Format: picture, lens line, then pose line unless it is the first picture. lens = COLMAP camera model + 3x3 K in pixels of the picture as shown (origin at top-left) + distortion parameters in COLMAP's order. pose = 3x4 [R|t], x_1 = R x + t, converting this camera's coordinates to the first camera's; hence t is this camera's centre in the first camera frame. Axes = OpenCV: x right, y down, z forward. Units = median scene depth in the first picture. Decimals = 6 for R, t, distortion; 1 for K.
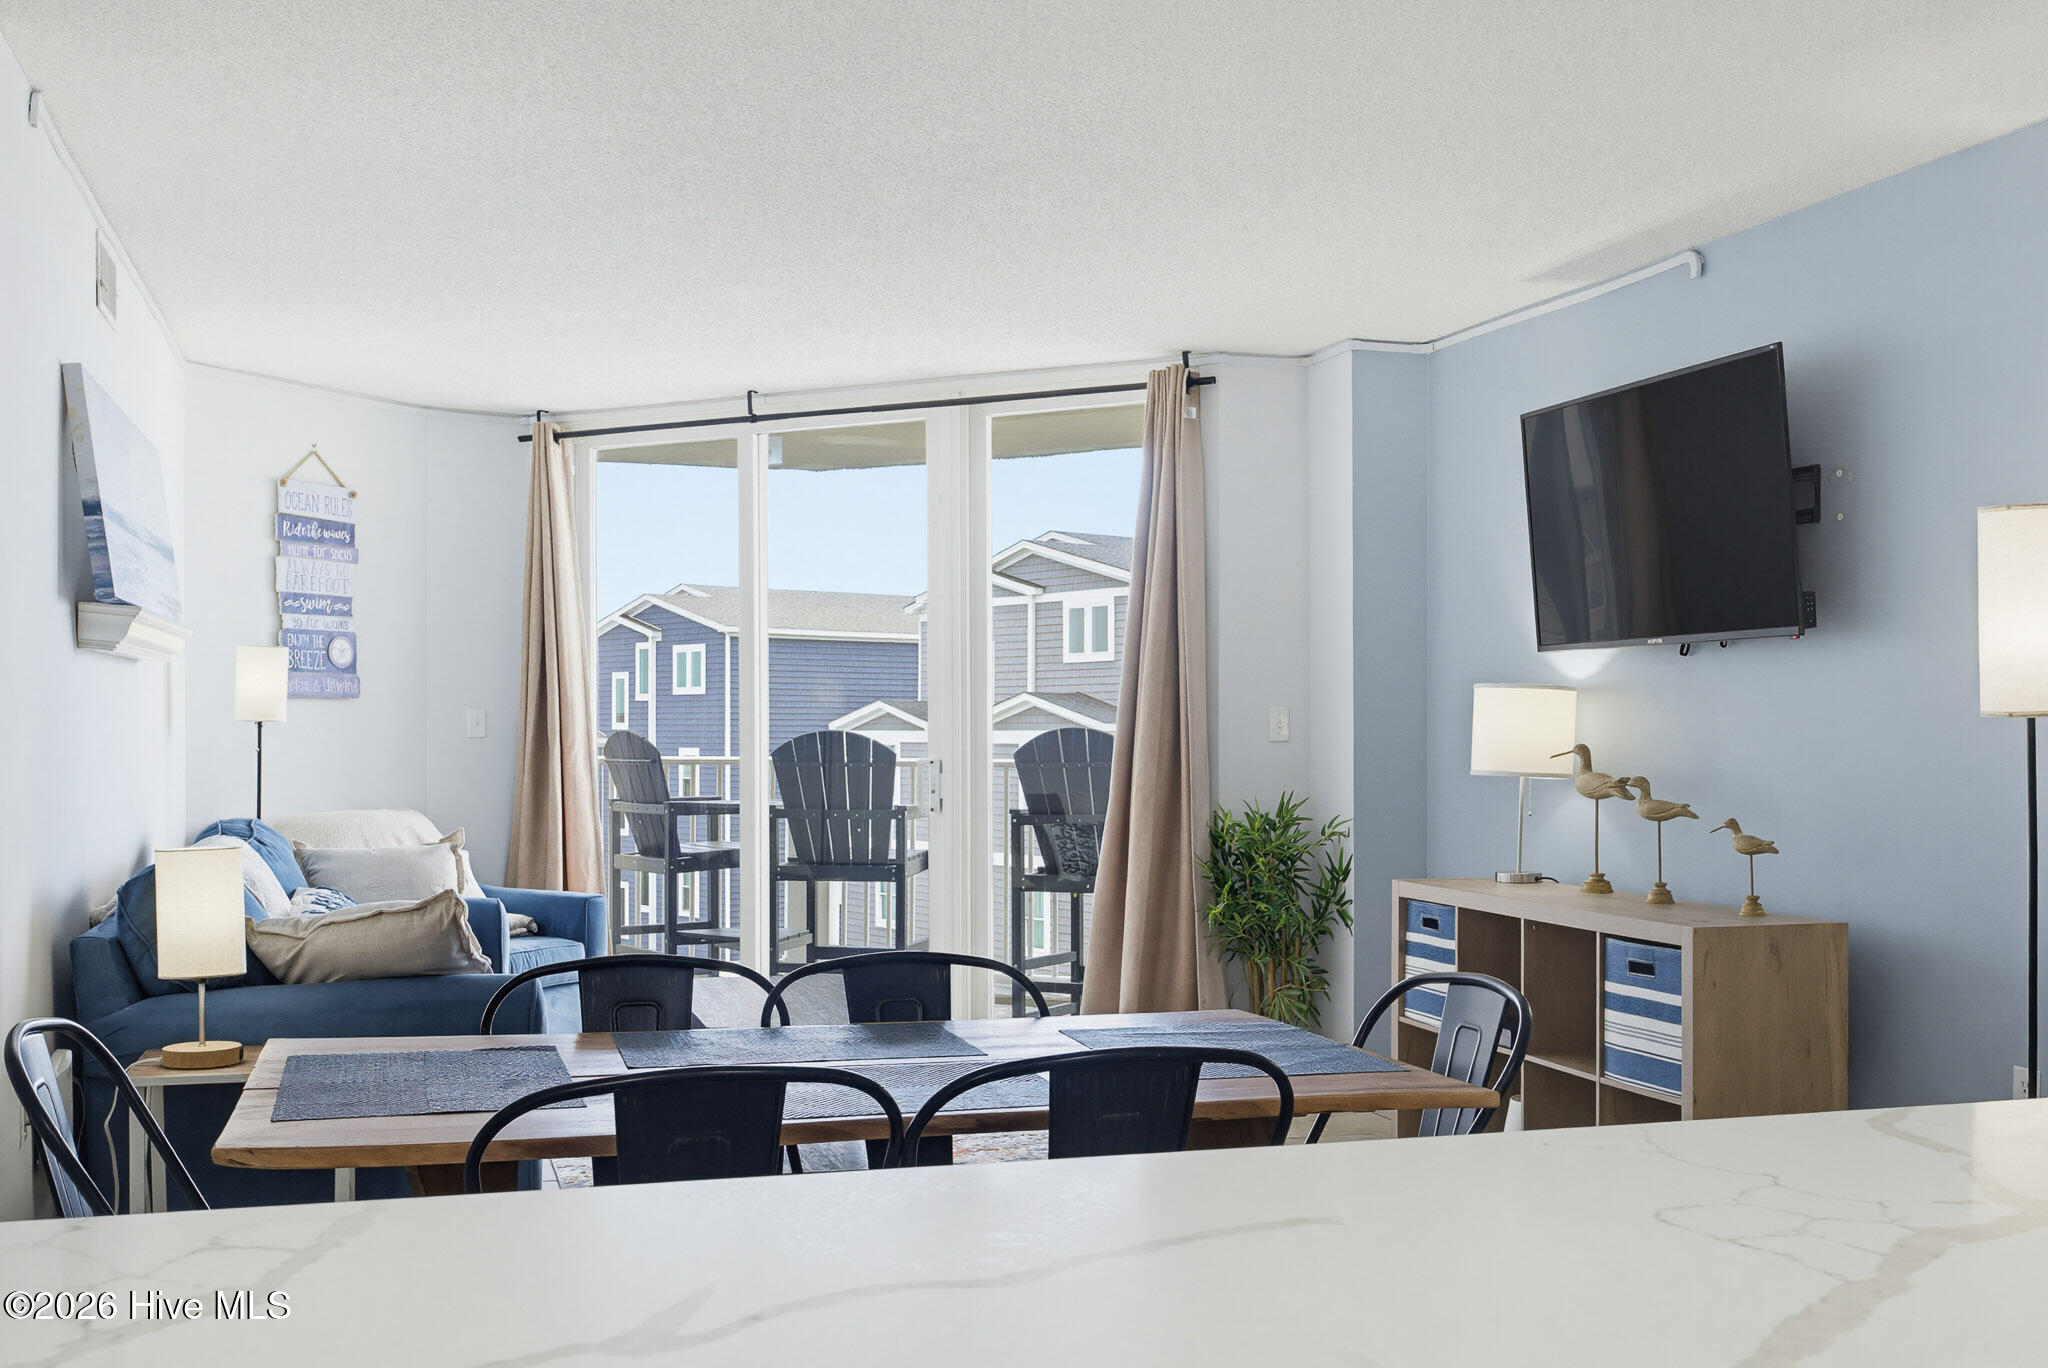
lens RADIAL K [[2079.9, 0, 1020.9], [0, 2079.9, 758.4], [0, 0, 1]] dist [0.005569, 0.021118]
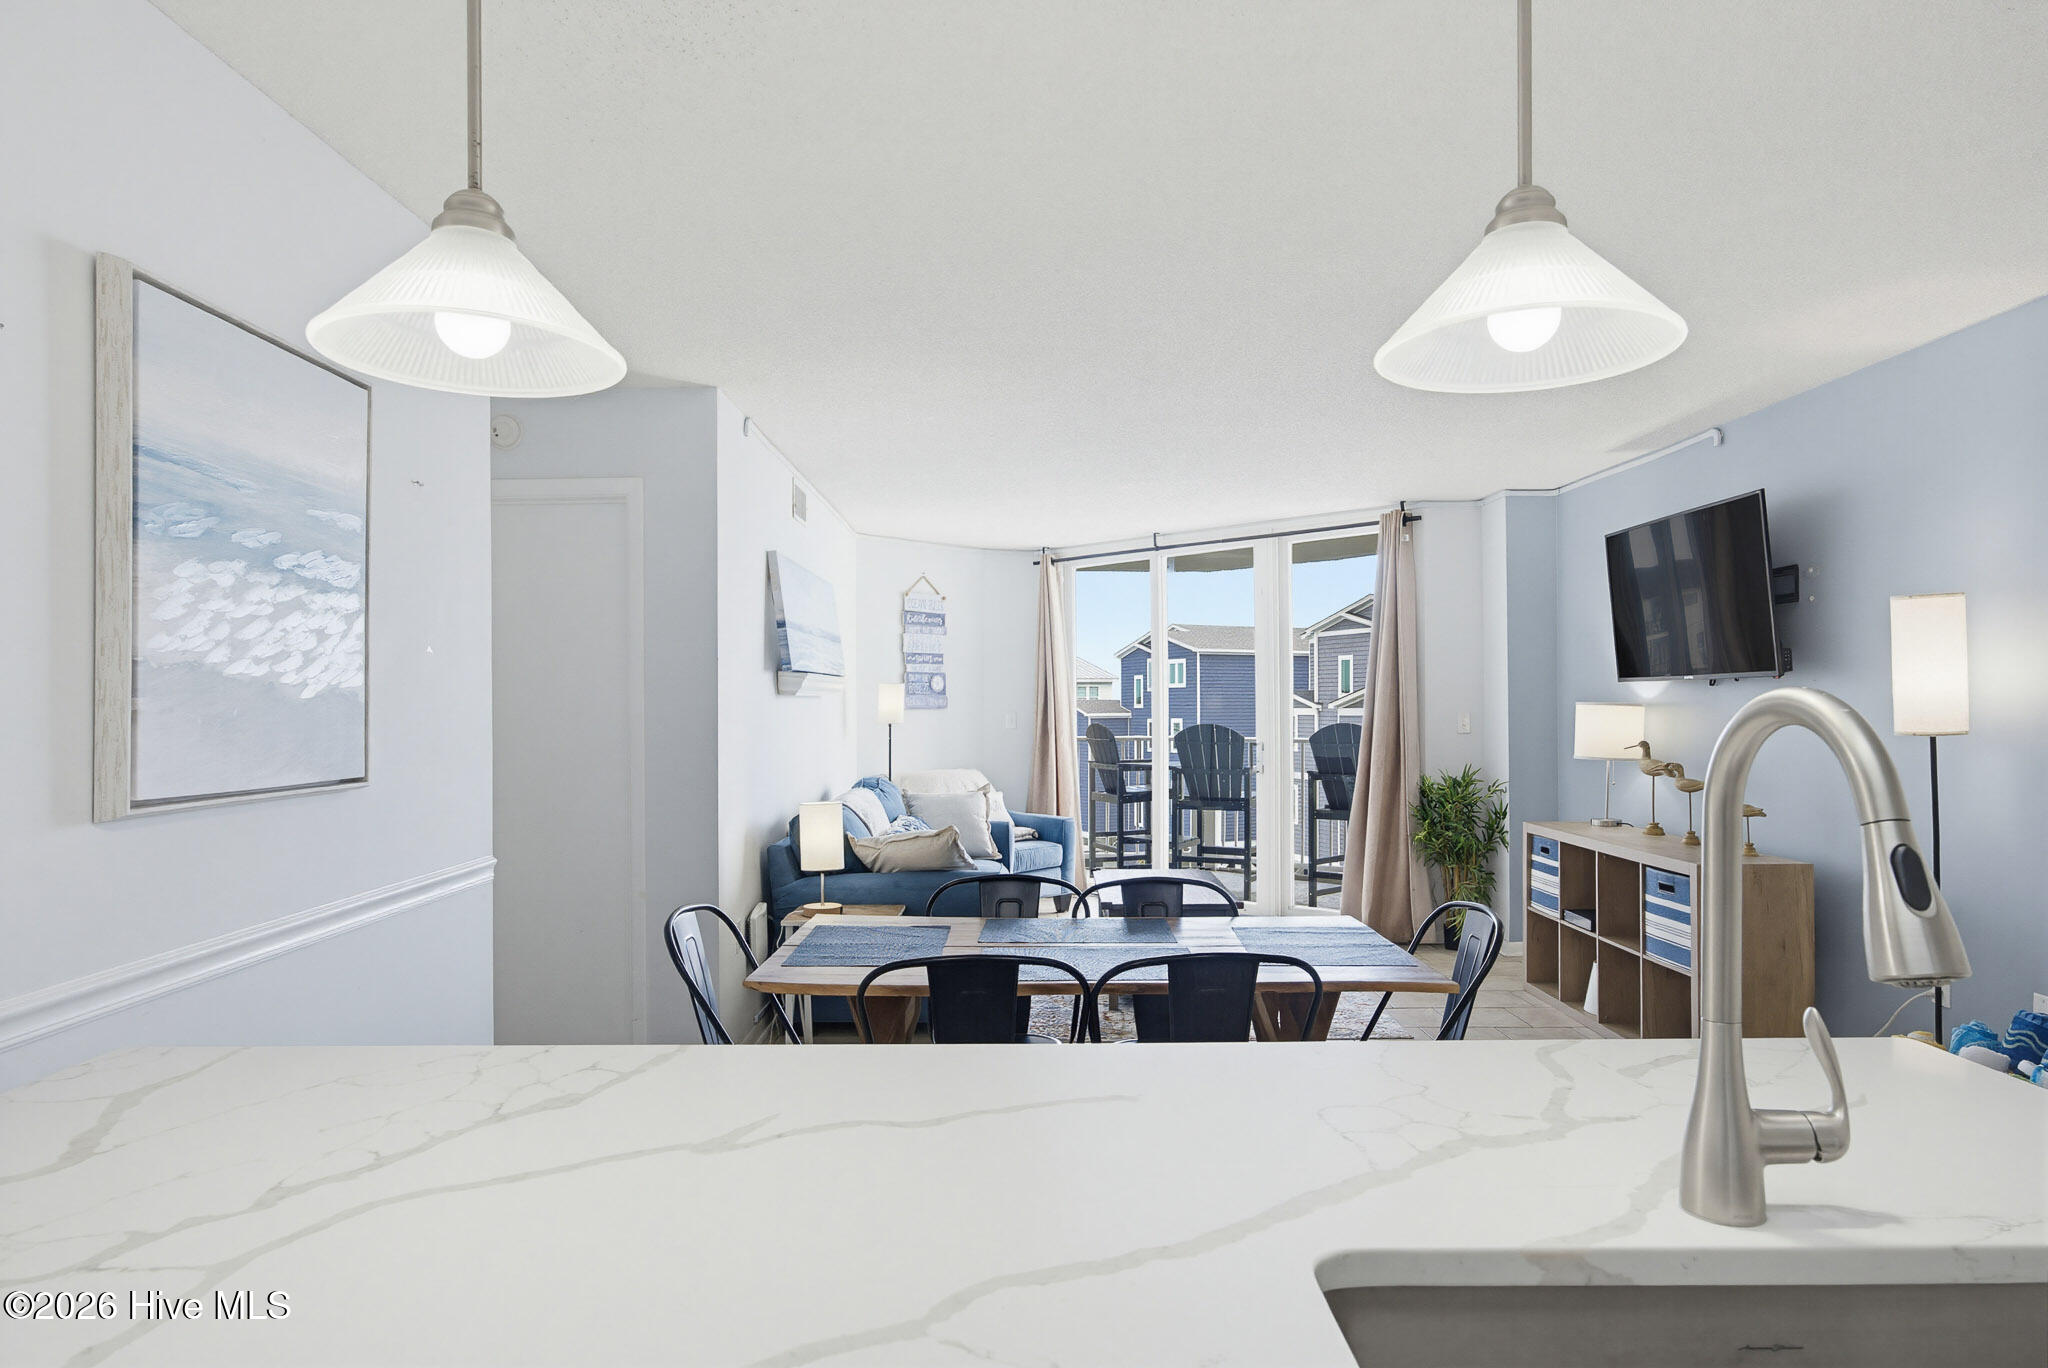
lens RADIAL K [[1205.7, 0, 1045.5], [0, 1205.7, 703.9], [0, 0, 1]] dist [-0.037030, 0.132524]
pose [[0.963065, -0.006467, -0.269192, 0.062106], [0.002462, 0.999881, -0.015212, -0.018072], [0.269259, 0.013988, 0.962966, -0.010829]]
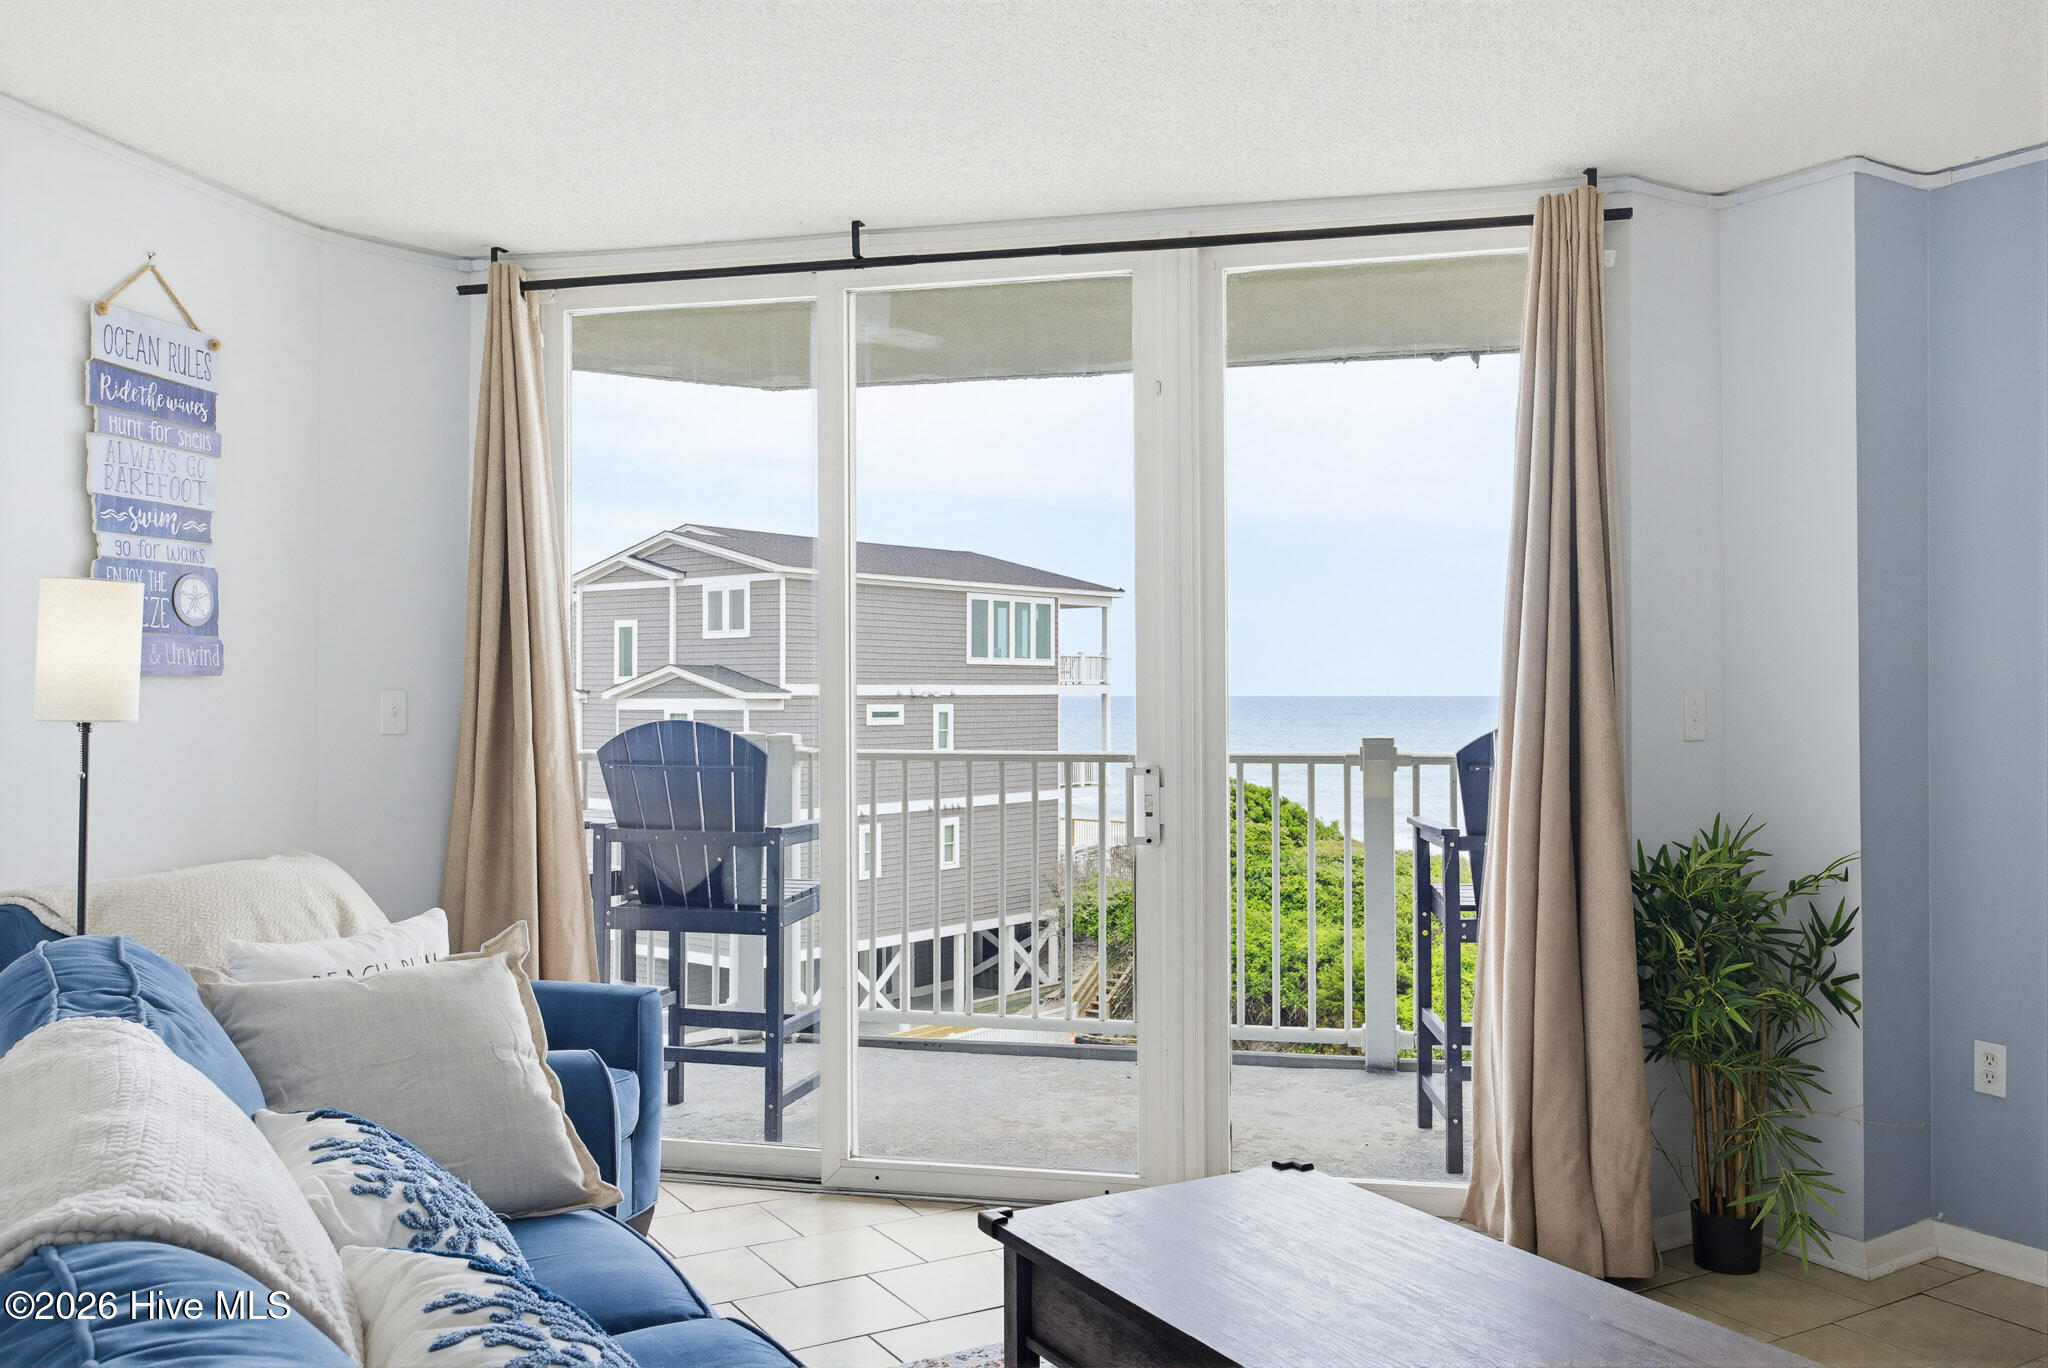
lens RADIAL K [[1658.5, 0, 1024.0], [0, 1658.5, 684.0], [0, 0, 1]] dist [-0.015116, 0.043186]
pose [[0.968516, -0.000334, 0.248952, -0.236047], [0.005406, 0.999792, -0.019690, -0.017400], [-0.248894, 0.020416, 0.968316, 0.523866]]
